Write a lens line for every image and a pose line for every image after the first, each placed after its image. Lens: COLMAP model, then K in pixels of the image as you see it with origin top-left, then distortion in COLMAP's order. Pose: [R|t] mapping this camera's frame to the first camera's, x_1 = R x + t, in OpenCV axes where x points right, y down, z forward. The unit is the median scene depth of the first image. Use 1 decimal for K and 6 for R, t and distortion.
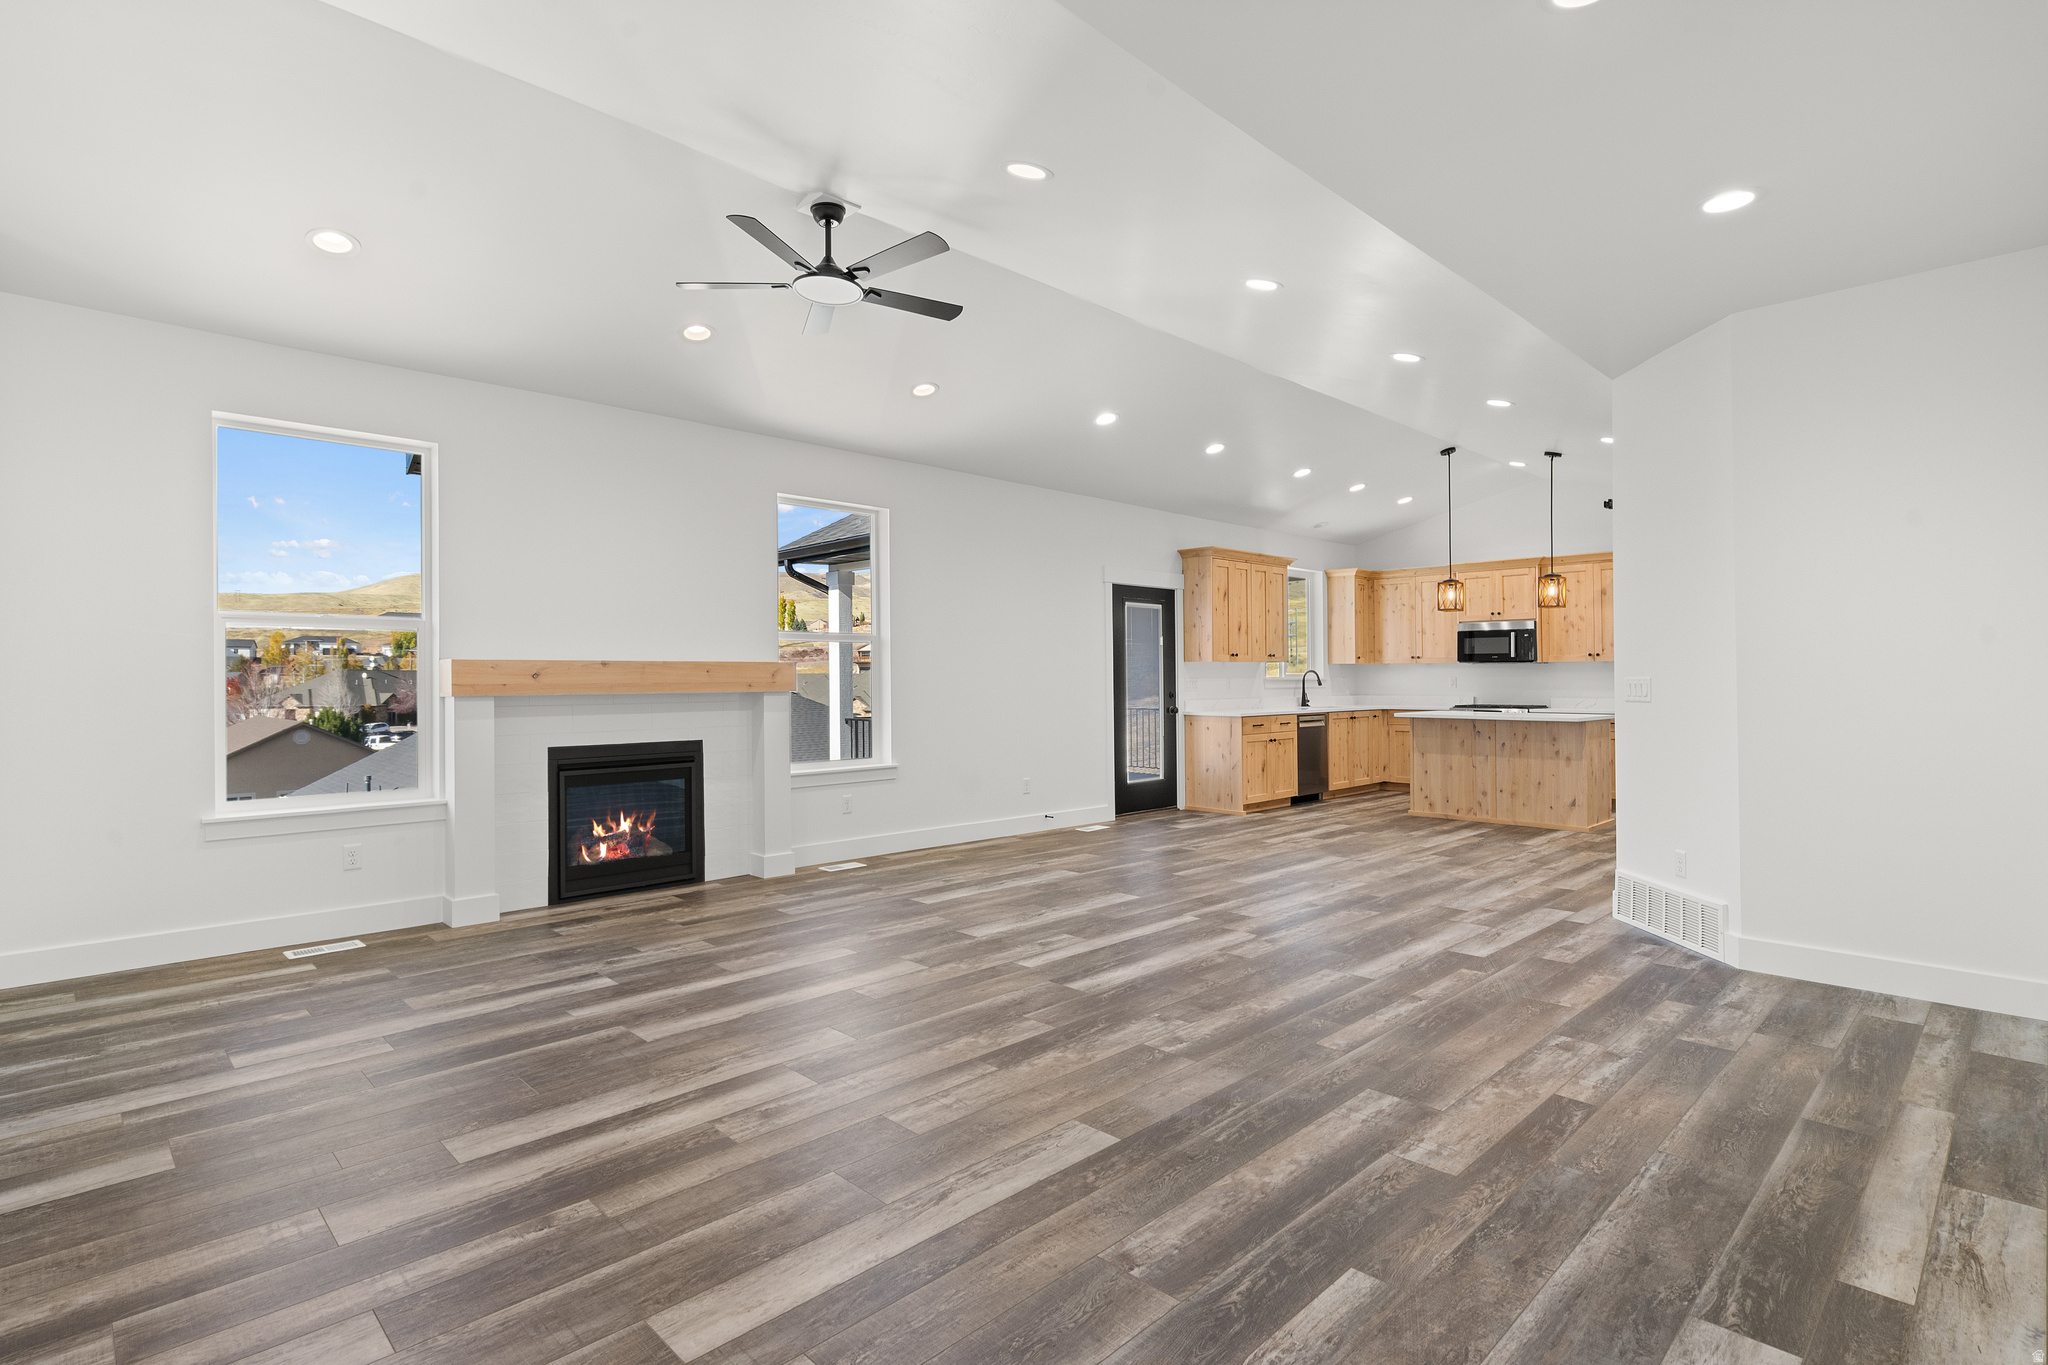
lens RADIAL K [[1002.0, 0, 1023.4], [0, 1002.0, 676.0], [0, 0, 1]] dist [0.001236, 0.000320]
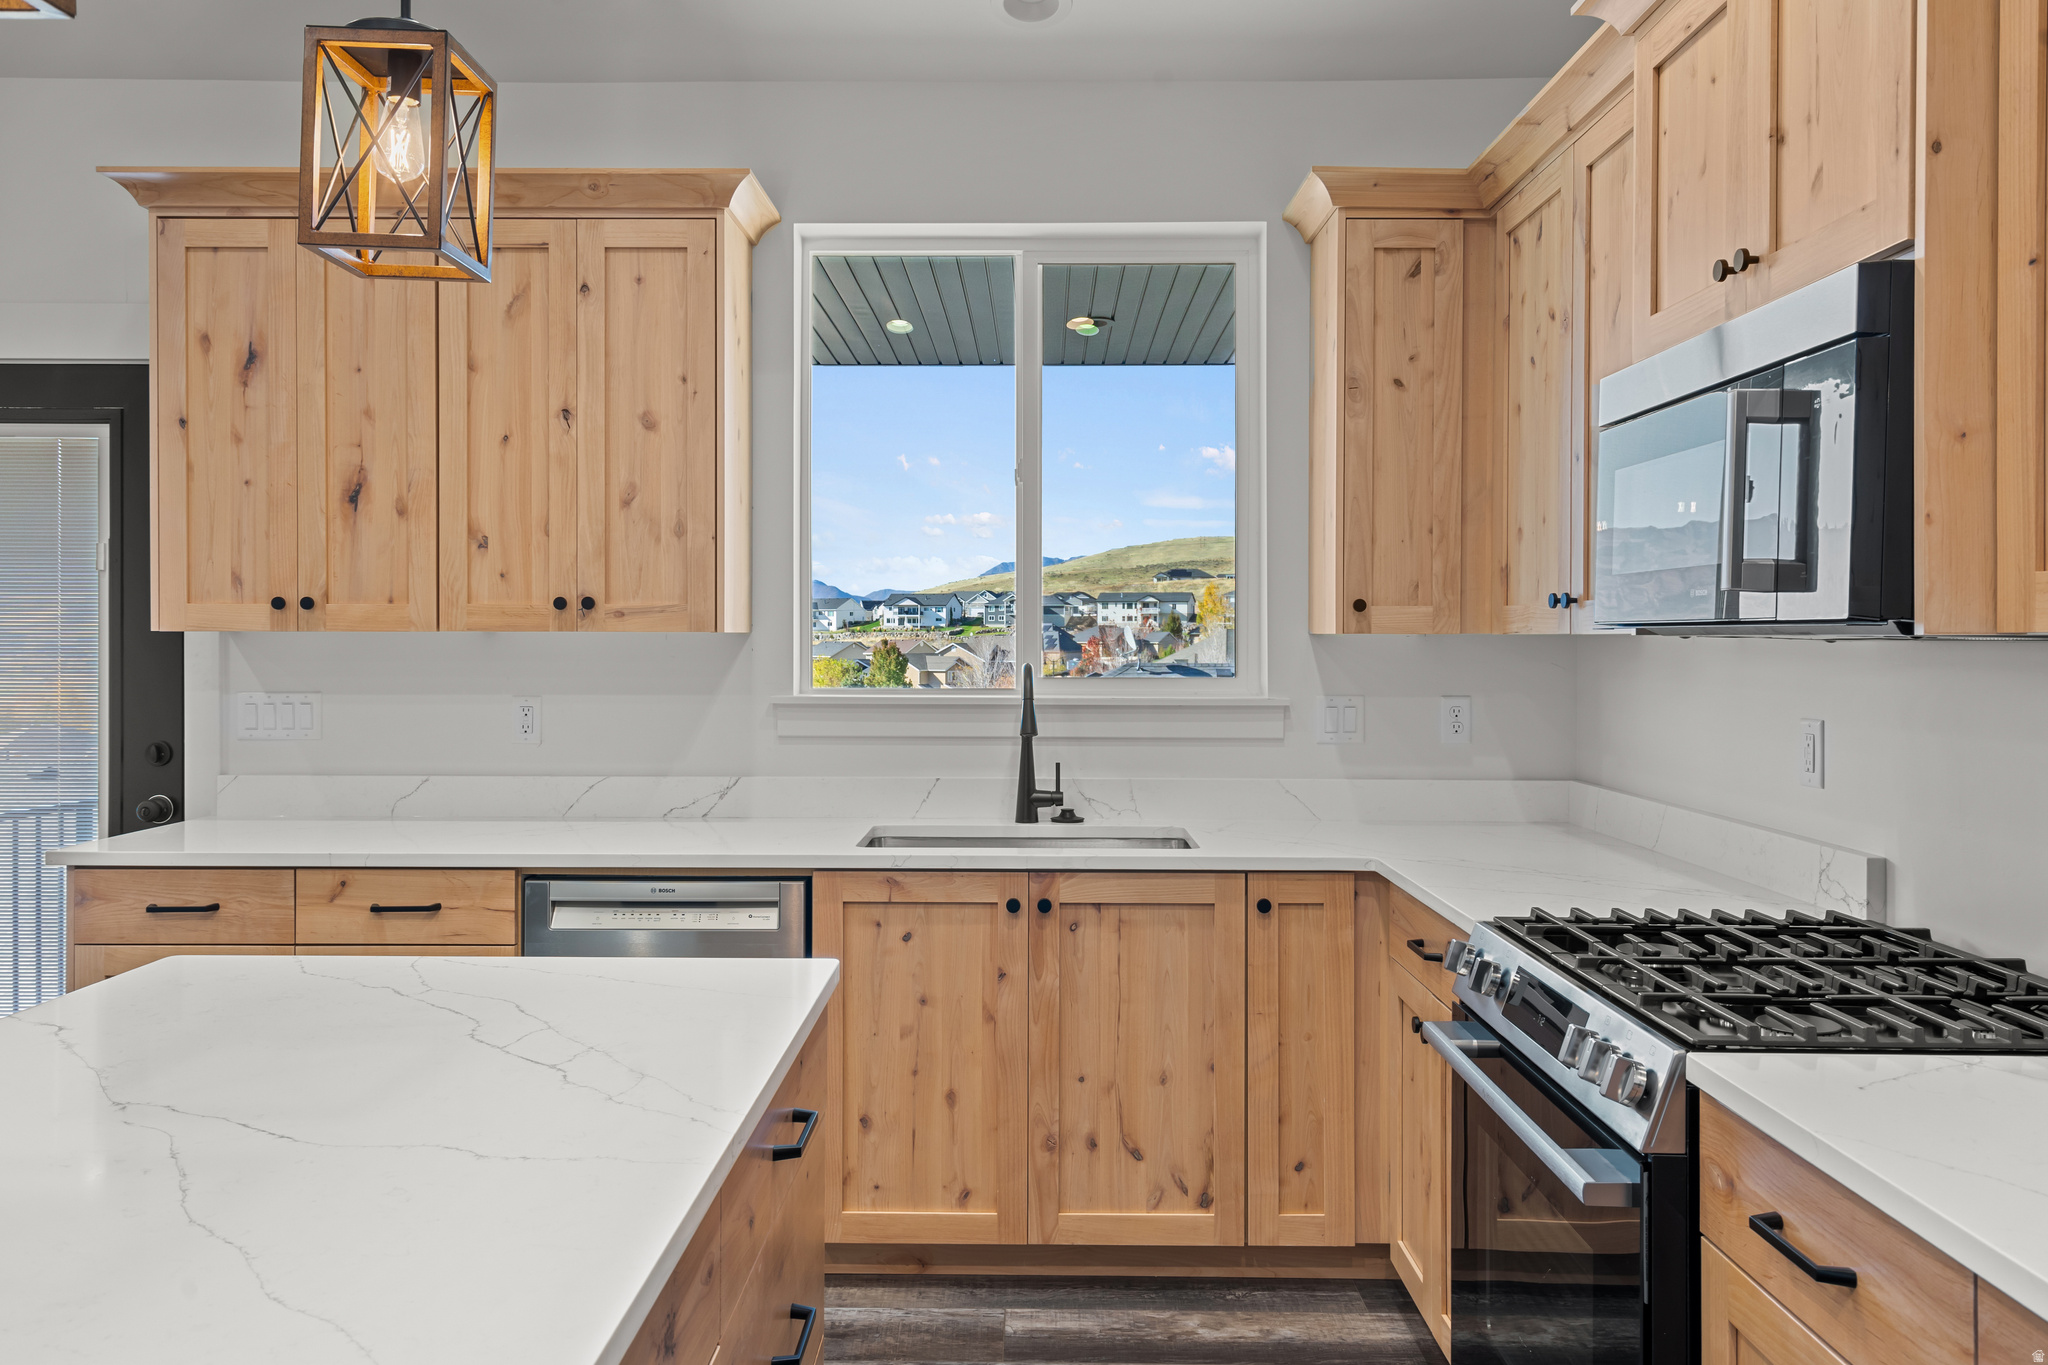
lens RADIAL K [[1517.8, 0, 1023.9], [0, 1517.8, 664.9], [0, 0, 1]] dist [0.024533, 0.001818]
pose [[0.701422, 0.018034, -0.712518, 0.647136], [-0.003657, 0.999758, 0.021703, -0.015914], [0.712737, -0.012617, 0.701318, 0.930376]]
